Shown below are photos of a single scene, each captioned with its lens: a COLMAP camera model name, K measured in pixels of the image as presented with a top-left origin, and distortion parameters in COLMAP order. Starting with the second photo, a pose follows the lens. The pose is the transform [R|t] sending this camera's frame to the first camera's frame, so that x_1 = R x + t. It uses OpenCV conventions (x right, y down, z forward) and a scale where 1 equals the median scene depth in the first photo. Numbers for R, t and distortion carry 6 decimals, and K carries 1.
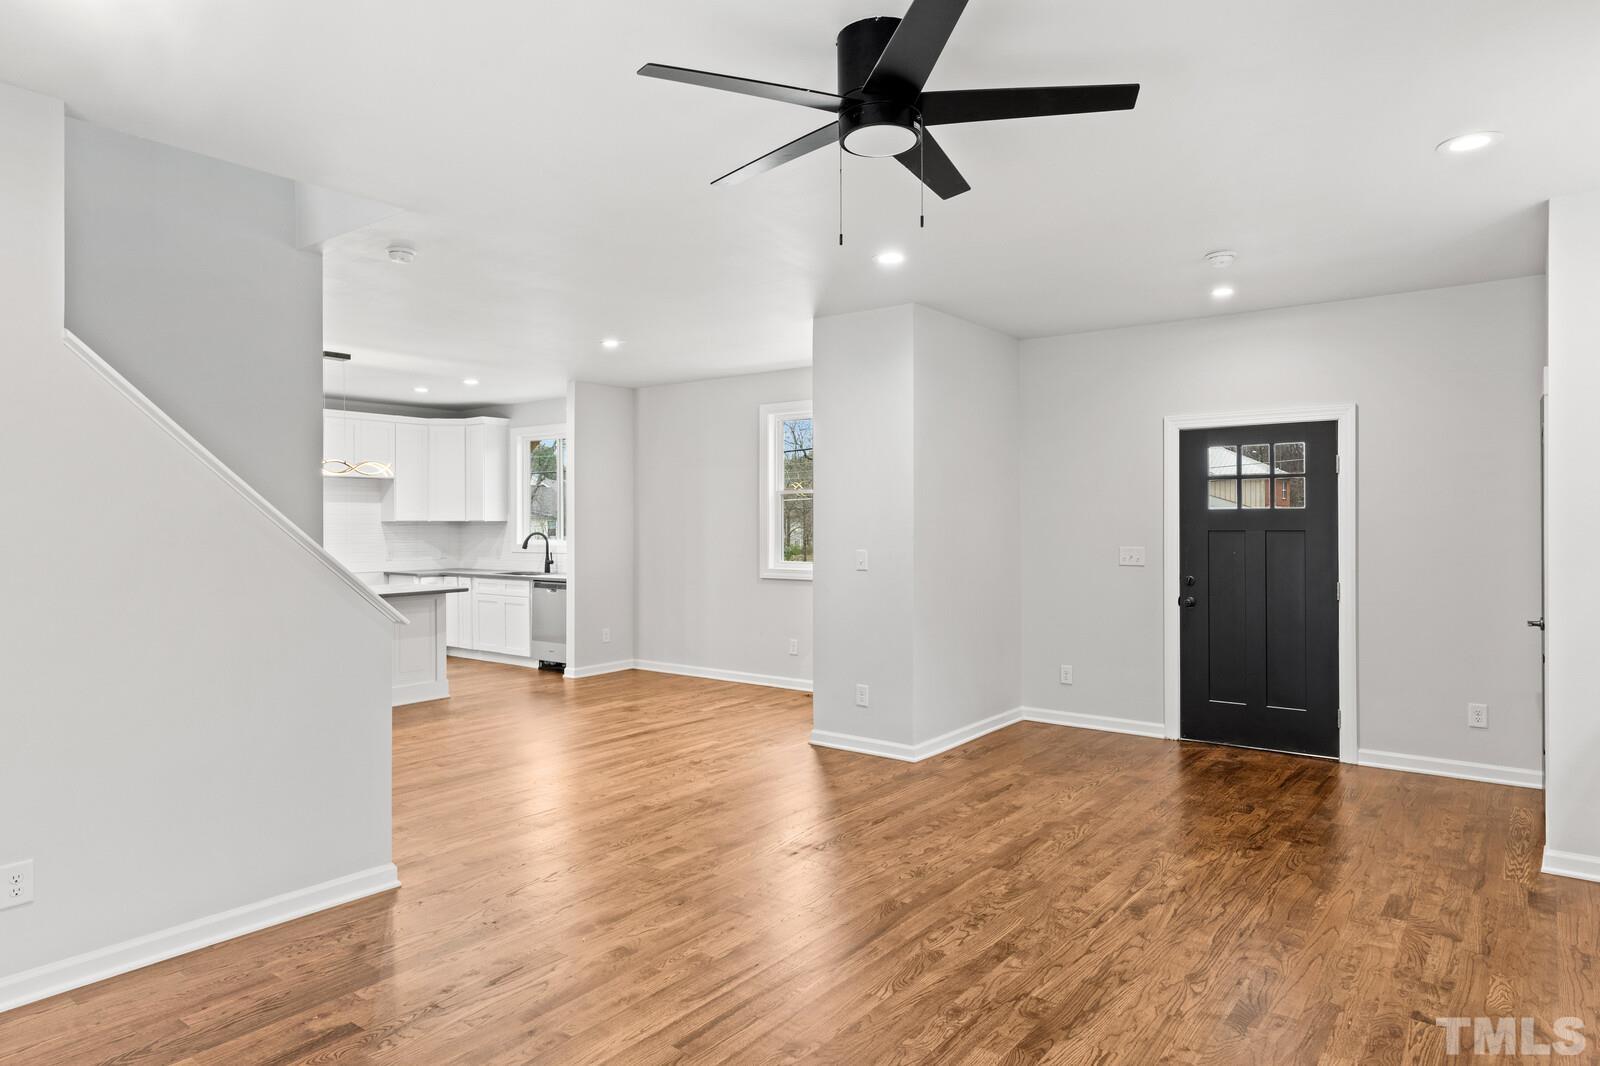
lens RADIAL K [[956.8, 0, 800.0], [0, 956.8, 533.0], [0, 0, 1]] dist [-0.000797, -0.000497]
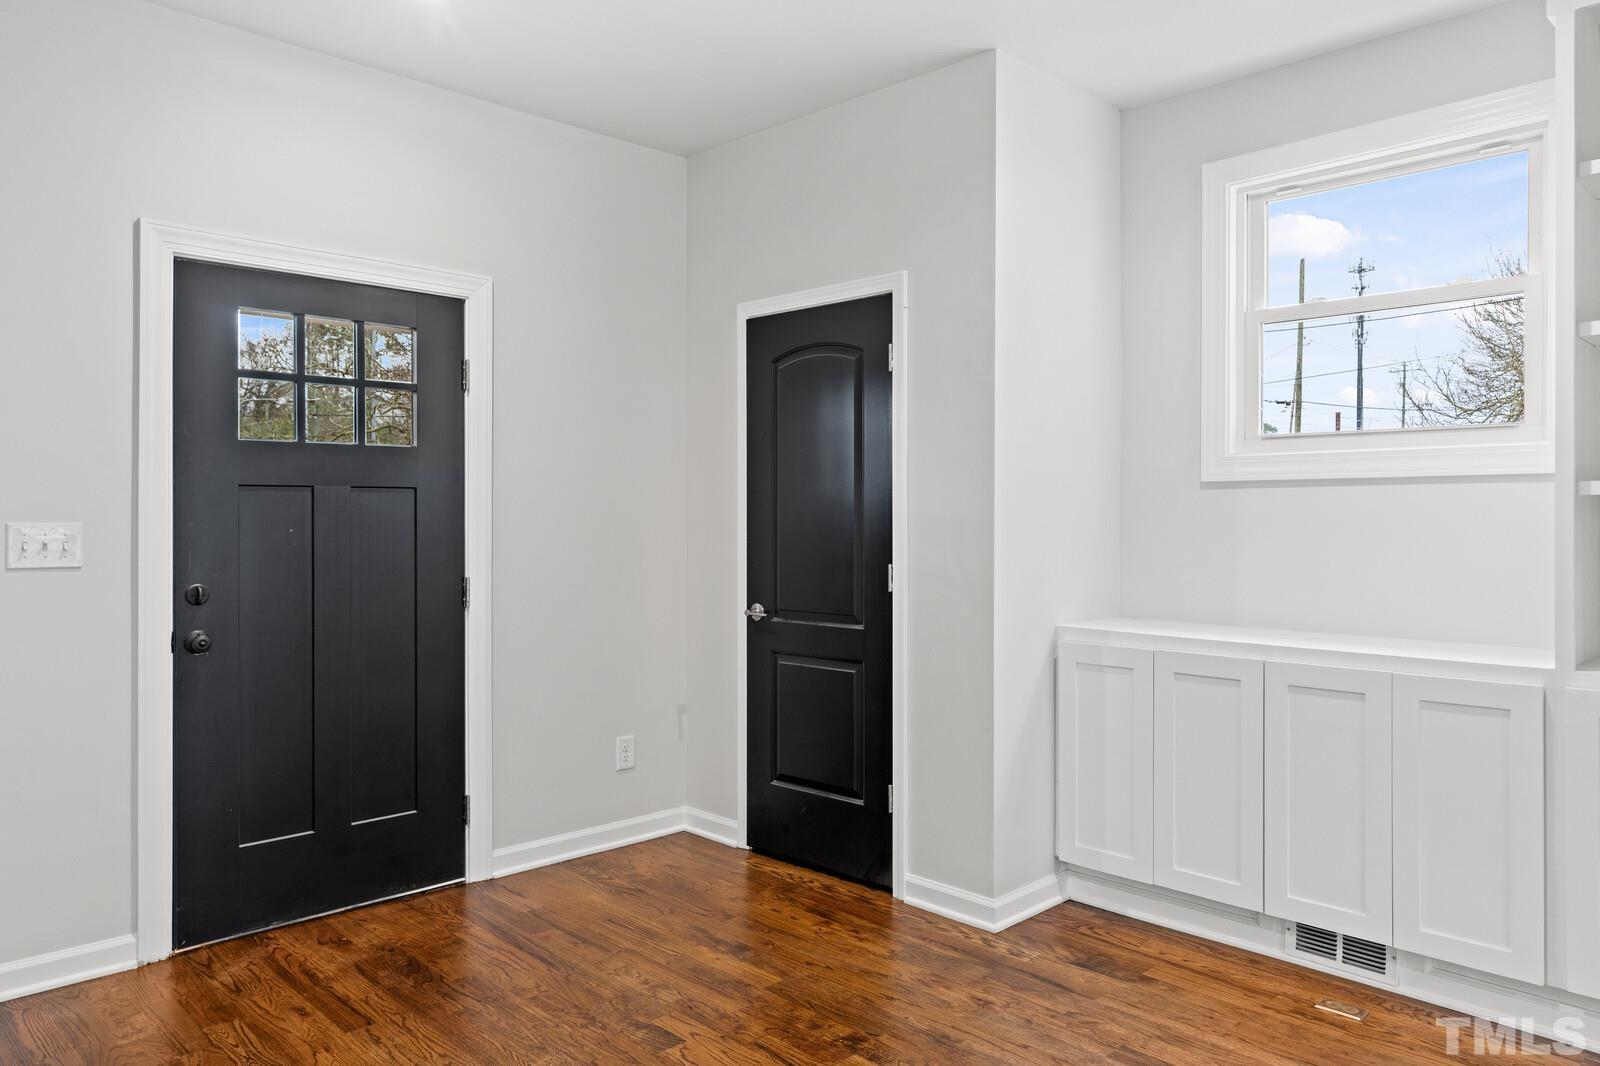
lens RADIAL K [[1097.0, 0, 800.3], [0, 1097.0, 517.0], [0, 0, 1]] dist [0.006209, 0.004374]
pose [[0.143724, 0.004555, 0.989607, -0.070928], [0.009049, 0.999942, -0.005916, 0.020658], [-0.989576, 0.009805, 0.143674, 0.690790]]
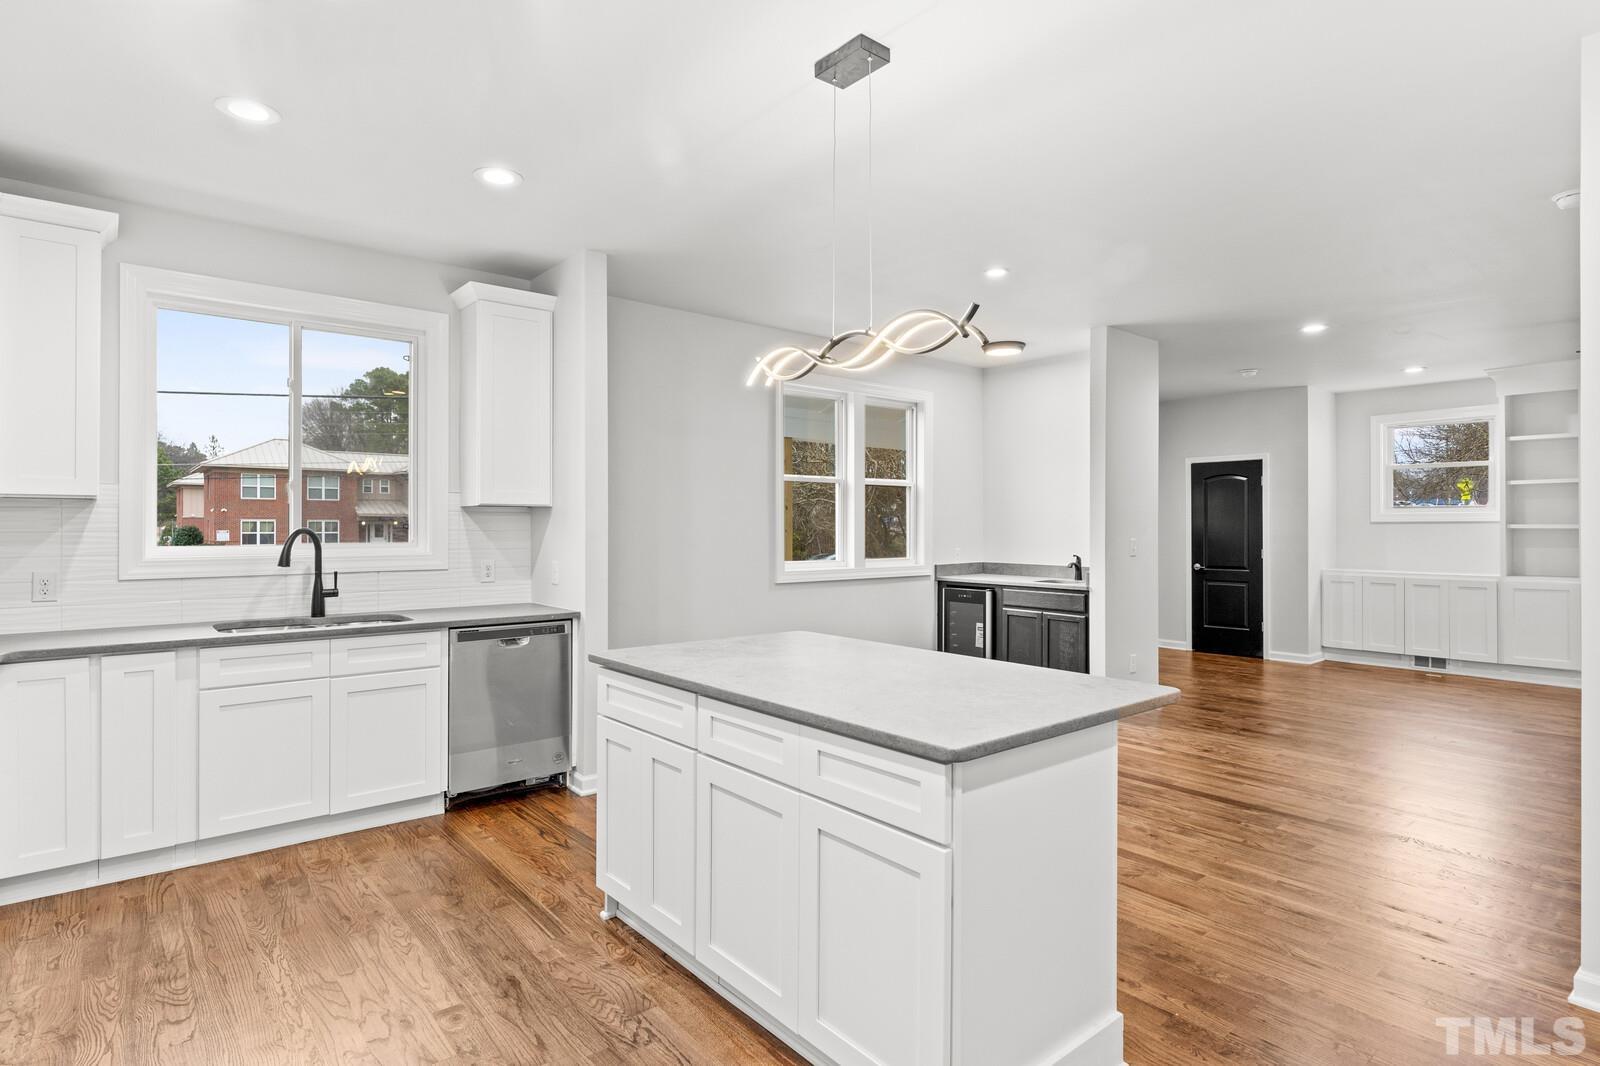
lens RADIAL K [[832.1, 0, 795.7], [0, 832.1, 524.2], [0, 0, 1]] dist [0.005558, 0.000794]
pose [[0.230871, 0.004749, 0.972973, -1.027226], [0.009338, 0.999931, -0.007097, 0.003667], [-0.972940, 0.010724, 0.230811, 1.179391]]
